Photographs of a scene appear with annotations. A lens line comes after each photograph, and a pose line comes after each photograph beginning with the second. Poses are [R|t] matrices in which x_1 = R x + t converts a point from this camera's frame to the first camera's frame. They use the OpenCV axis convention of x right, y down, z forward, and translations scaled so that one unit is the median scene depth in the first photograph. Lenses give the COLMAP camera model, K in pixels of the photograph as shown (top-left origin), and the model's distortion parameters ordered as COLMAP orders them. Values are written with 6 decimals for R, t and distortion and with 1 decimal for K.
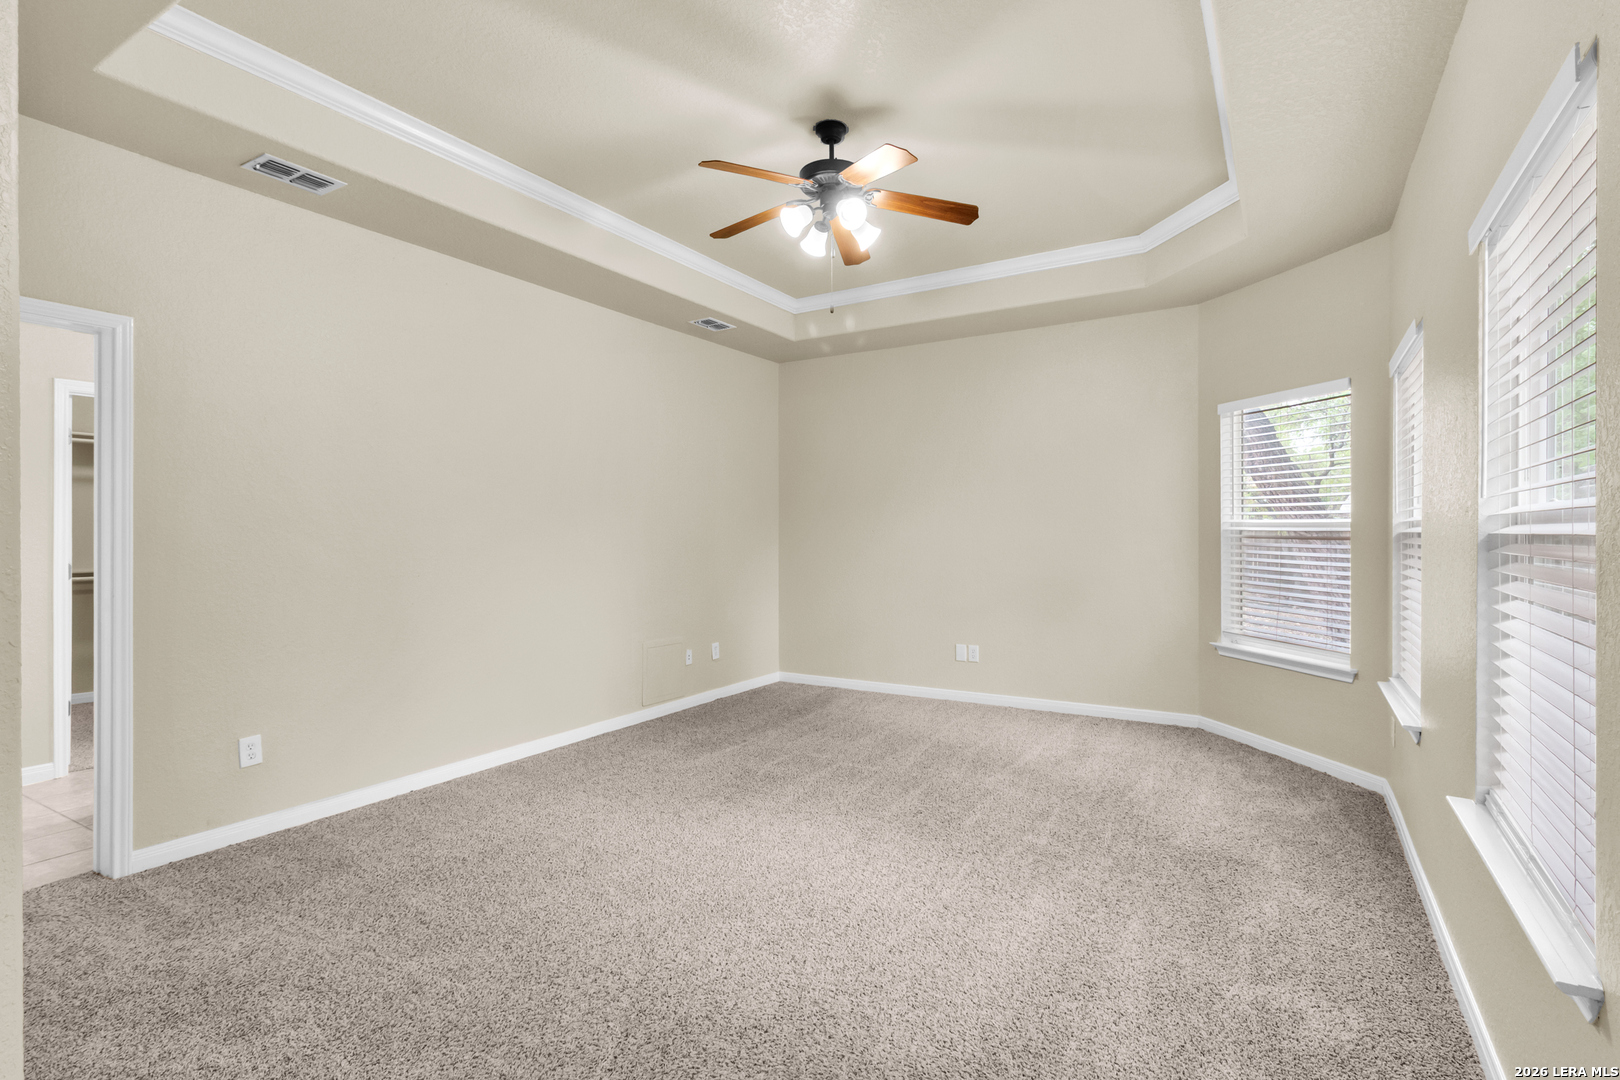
lens RADIAL K [[738.3, 0, 814.2], [0, 738.3, 533.4], [0, 0, 1]] dist [-0.000810, -0.000130]
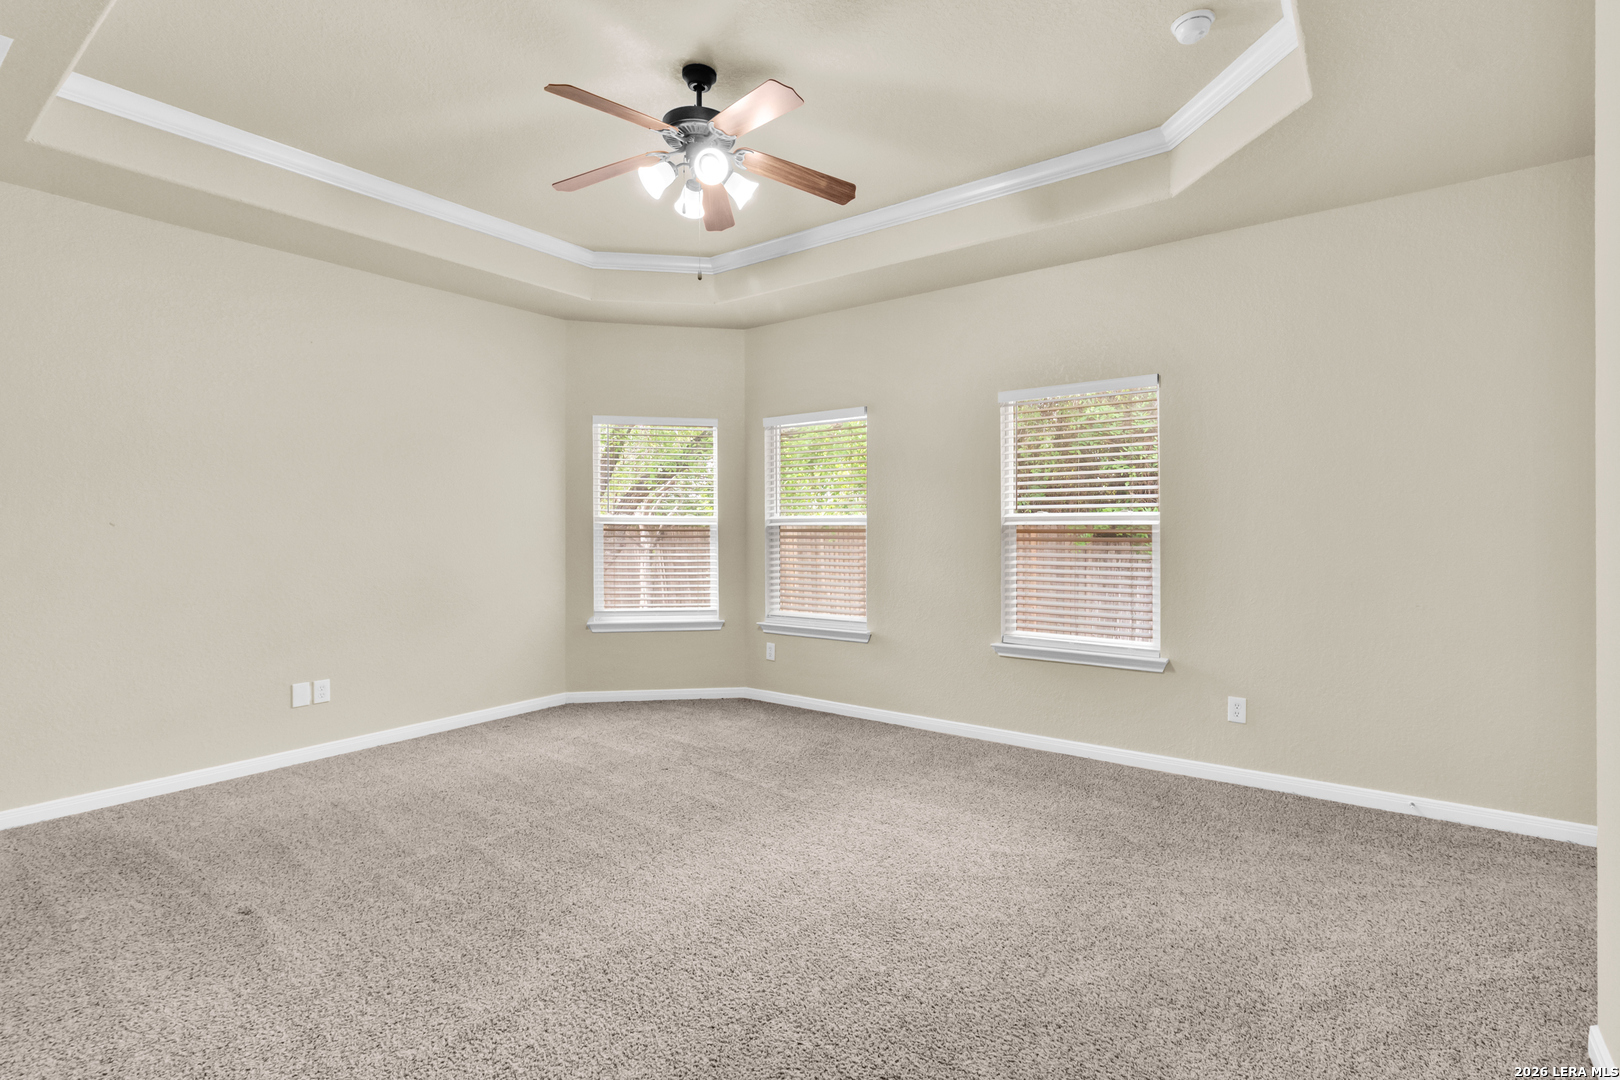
lens RADIAL K [[758.3, 0, 838.3], [0, 758.3, 524.0], [0, 0, 1]] dist [0.002927, 0.000670]
pose [[0.102615, 0.002478, 0.994718, -0.602186], [0.005178, 0.999982, -0.003025, 0.001130], [-0.994708, 0.005462, 0.102600, 0.509509]]
